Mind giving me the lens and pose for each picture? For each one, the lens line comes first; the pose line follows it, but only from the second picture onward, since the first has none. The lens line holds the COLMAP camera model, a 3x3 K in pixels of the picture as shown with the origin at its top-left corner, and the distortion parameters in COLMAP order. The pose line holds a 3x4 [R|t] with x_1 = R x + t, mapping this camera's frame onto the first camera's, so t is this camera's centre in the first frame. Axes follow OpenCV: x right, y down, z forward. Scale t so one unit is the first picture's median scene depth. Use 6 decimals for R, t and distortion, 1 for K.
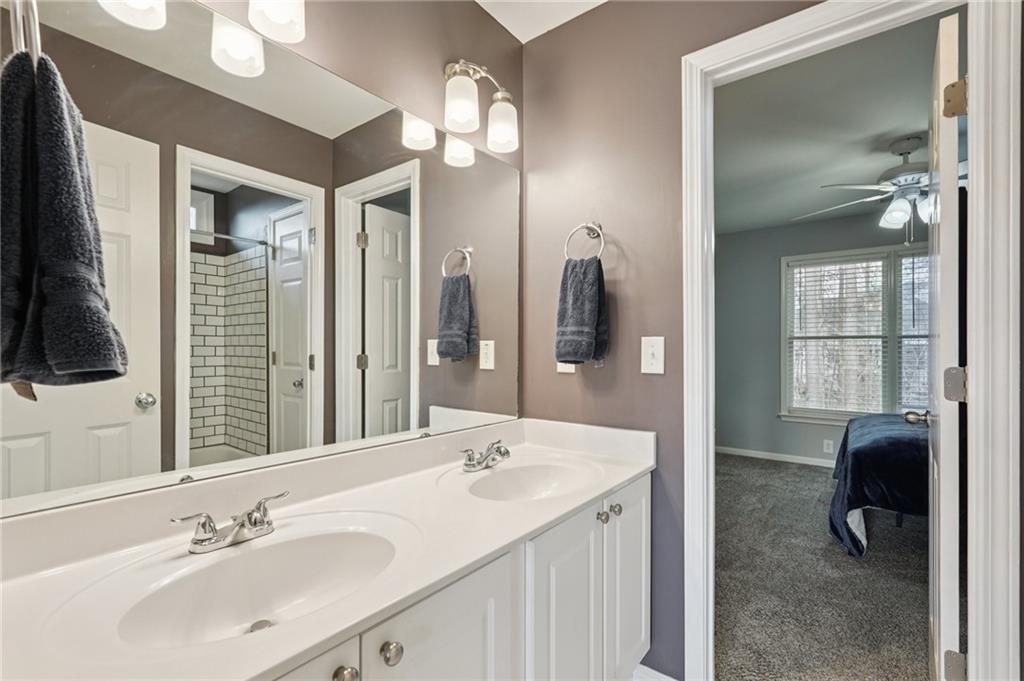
lens RADIAL K [[467.3, 0, 512.0], [0, 467.3, 340.5], [0, 0, 1]] dist [-0.000248, 0.000152]
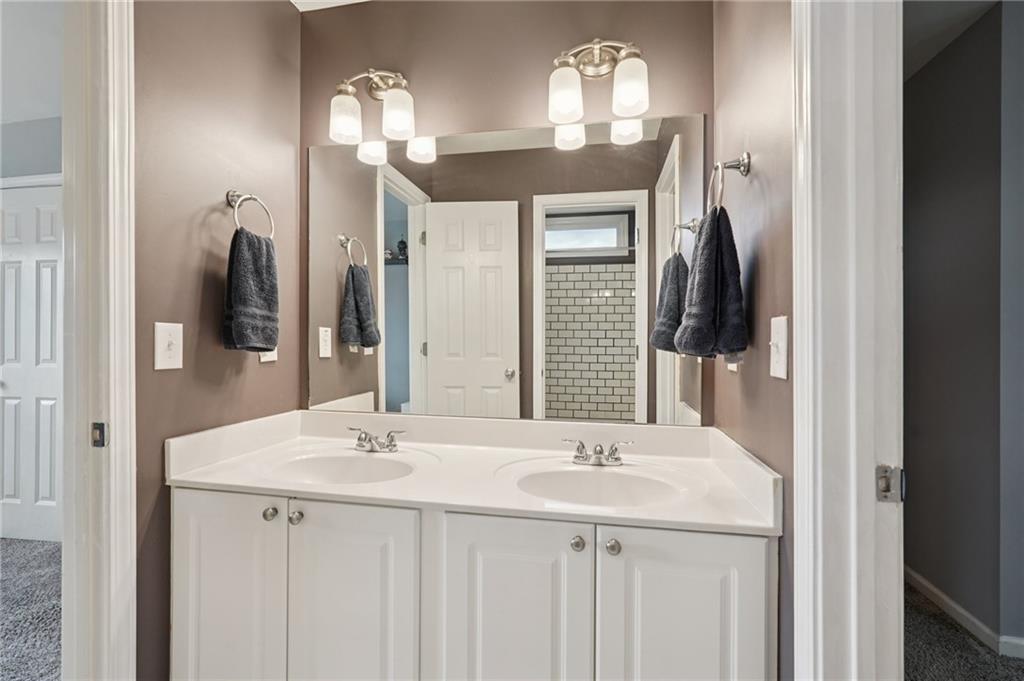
lens RADIAL K [[452.4, 0, 513.8], [0, 452.4, 344.5], [0, 0, 1]] dist [-0.001133, 0.000642]
pose [[0.473012, 0.013388, -0.880954, 0.593272], [0.003206, 0.999852, 0.016916, 0.010945], [0.881050, -0.010826, 0.472899, 0.369622]]
